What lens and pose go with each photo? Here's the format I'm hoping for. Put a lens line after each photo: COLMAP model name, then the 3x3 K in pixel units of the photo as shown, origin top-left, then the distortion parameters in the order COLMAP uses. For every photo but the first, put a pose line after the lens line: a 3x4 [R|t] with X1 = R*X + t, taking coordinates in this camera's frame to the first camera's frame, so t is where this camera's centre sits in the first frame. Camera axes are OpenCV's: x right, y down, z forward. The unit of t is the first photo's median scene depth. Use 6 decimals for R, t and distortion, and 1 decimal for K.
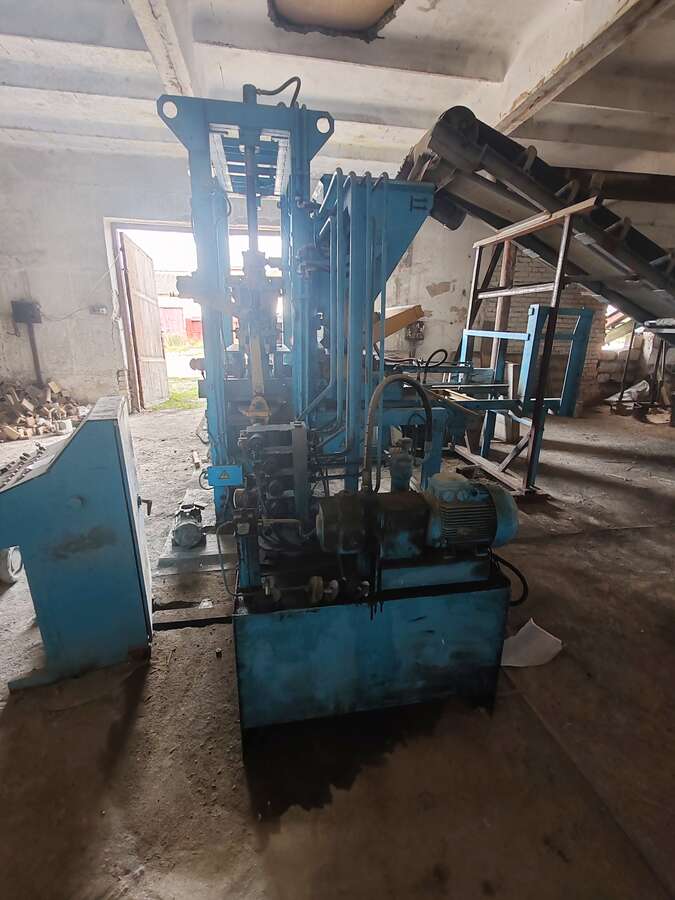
lens RADIAL K [[405.8, 0, 337.5], [0, 405.8, 450.0], [0, 0, 1]] dist [-0.001341, -0.000098]
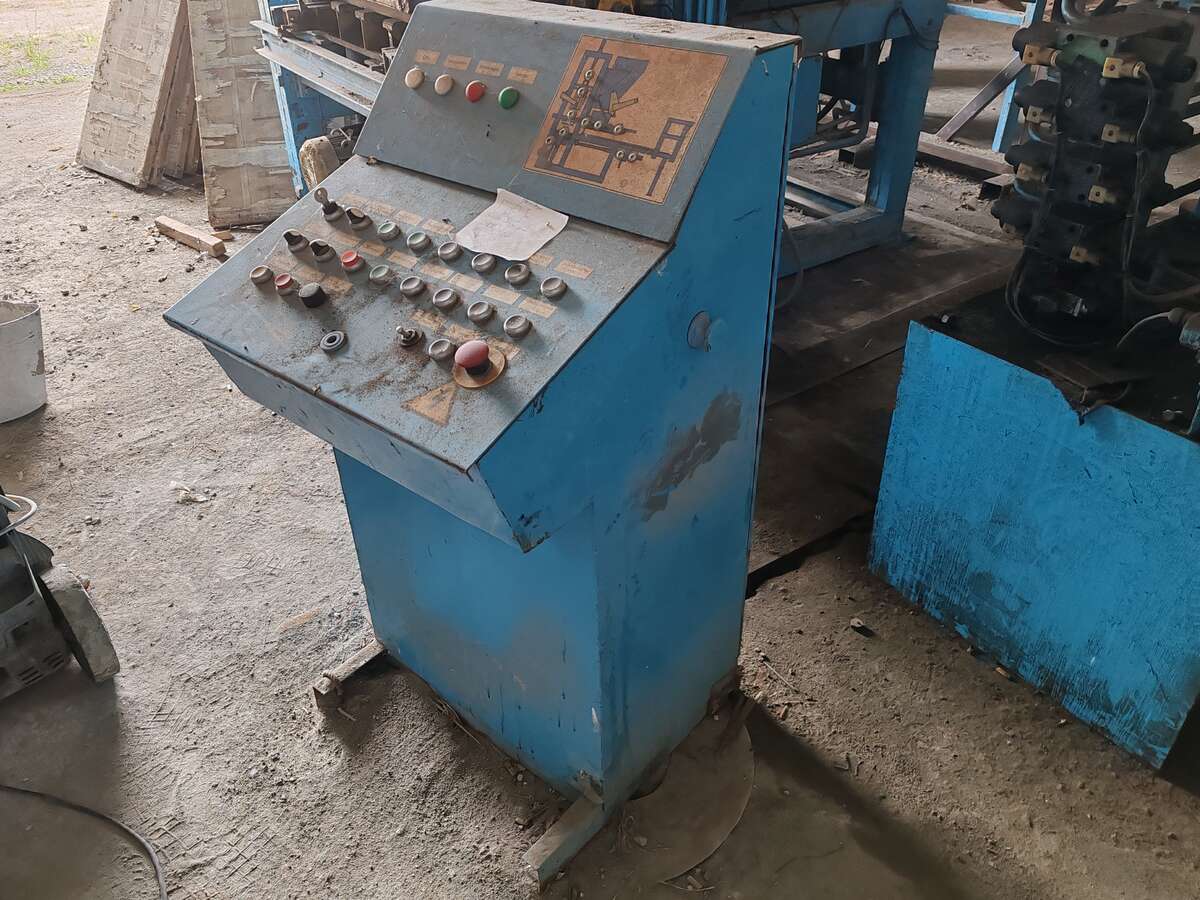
lens RADIAL K [[922.5, 0, 600.0], [0, 922.5, 450.0], [0, 0, 1]] dist [0.026984, -0.004263]
pose [[0.897587, -0.255556, 0.359205, -0.588883], [0.136872, 0.936112, 0.323977, -0.020291], [-0.419050, -0.241632, 0.875220, 0.214321]]
